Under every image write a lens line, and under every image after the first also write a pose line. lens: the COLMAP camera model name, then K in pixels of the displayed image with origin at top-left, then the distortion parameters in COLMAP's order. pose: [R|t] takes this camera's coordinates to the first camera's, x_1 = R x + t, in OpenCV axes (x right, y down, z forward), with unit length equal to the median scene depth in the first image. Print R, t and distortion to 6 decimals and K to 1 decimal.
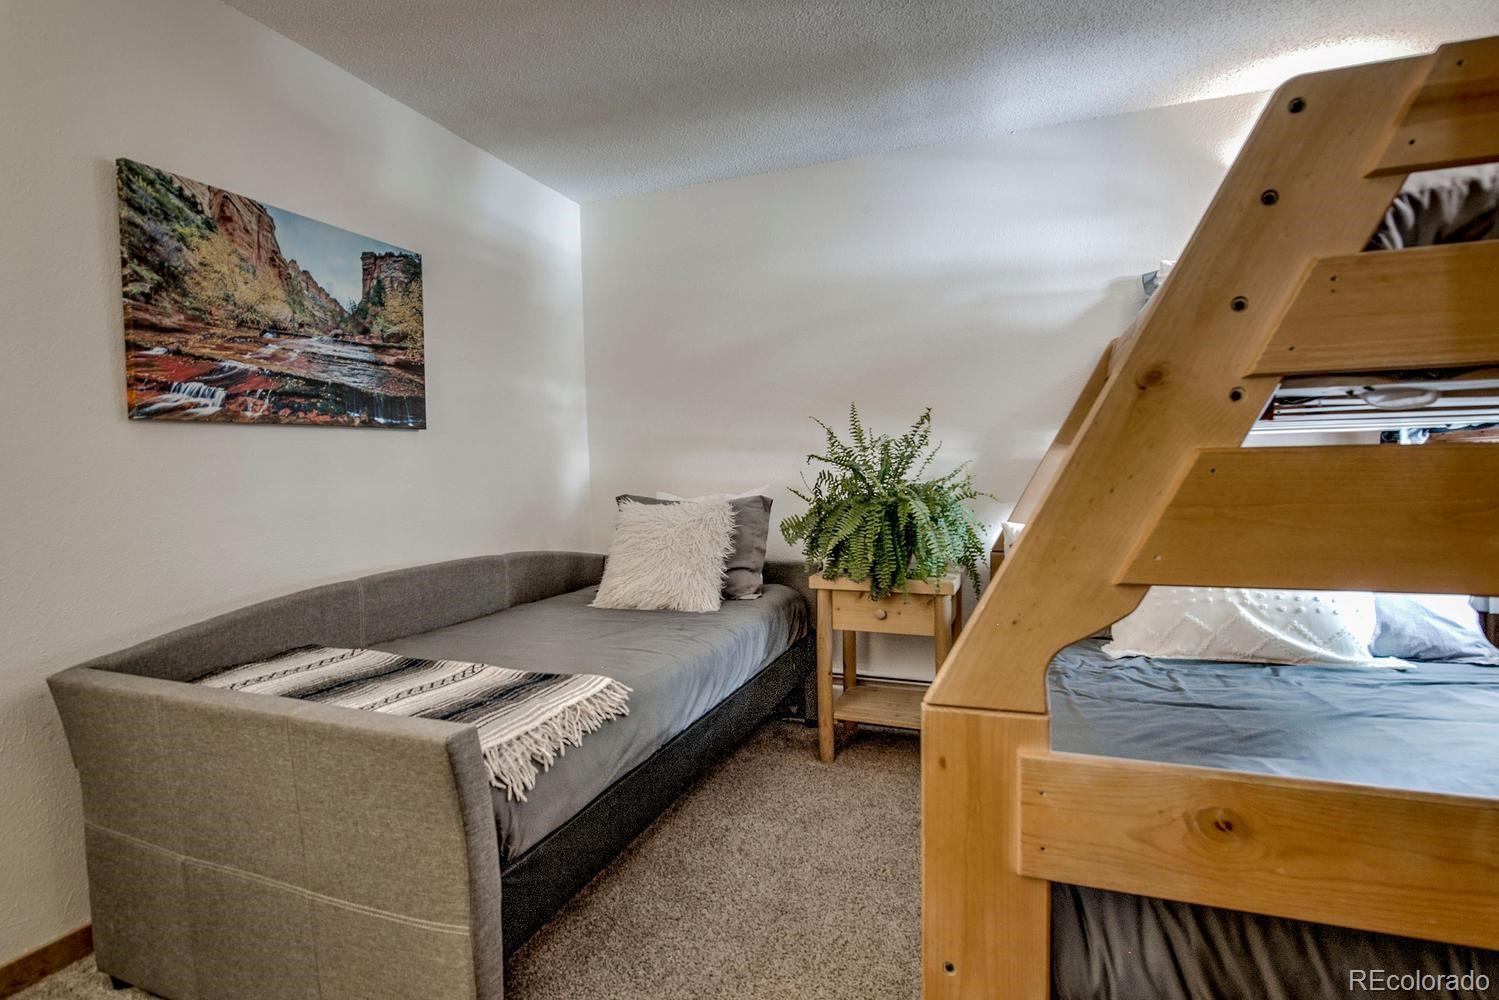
lens RADIAL K [[740.9, 0, 749.5], [0, 740.9, 500.0], [0, 0, 1]] dist [-0.000209, -0.000006]
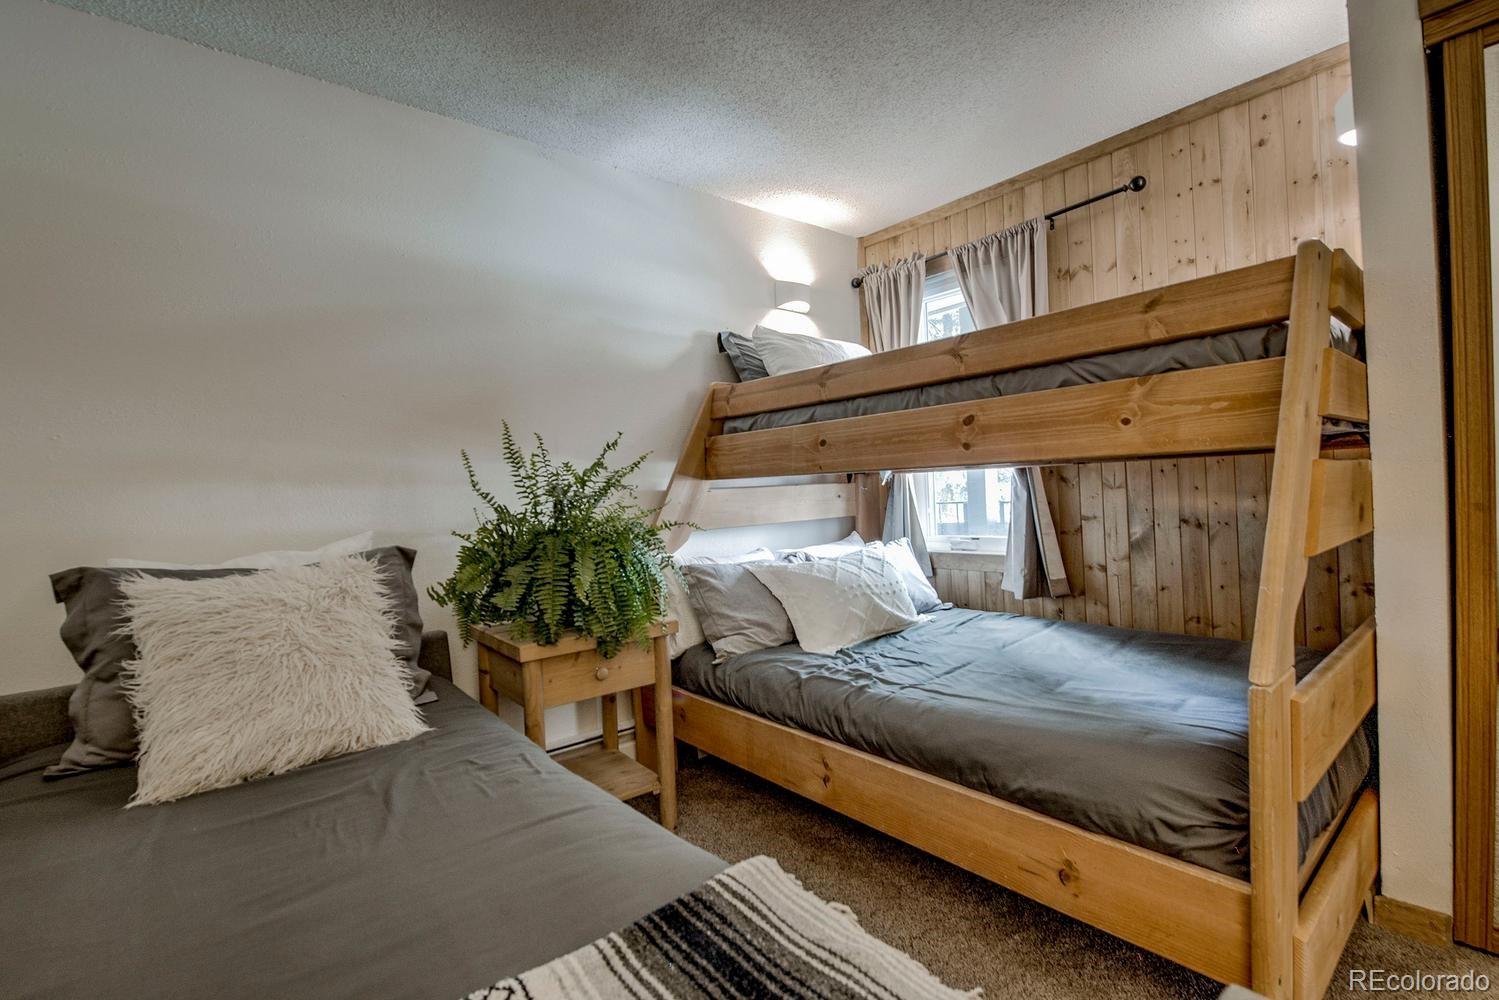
lens RADIAL K [[676.2, 0, 742.4], [0, 676.2, 497.7], [0, 0, 1]] dist [-0.004531, -0.006423]
pose [[0.500438, -0.017275, 0.865600, -0.393234], [0.069934, 0.997340, -0.020527, -0.016825], [-0.862943, 0.070807, 0.500315, 0.454147]]
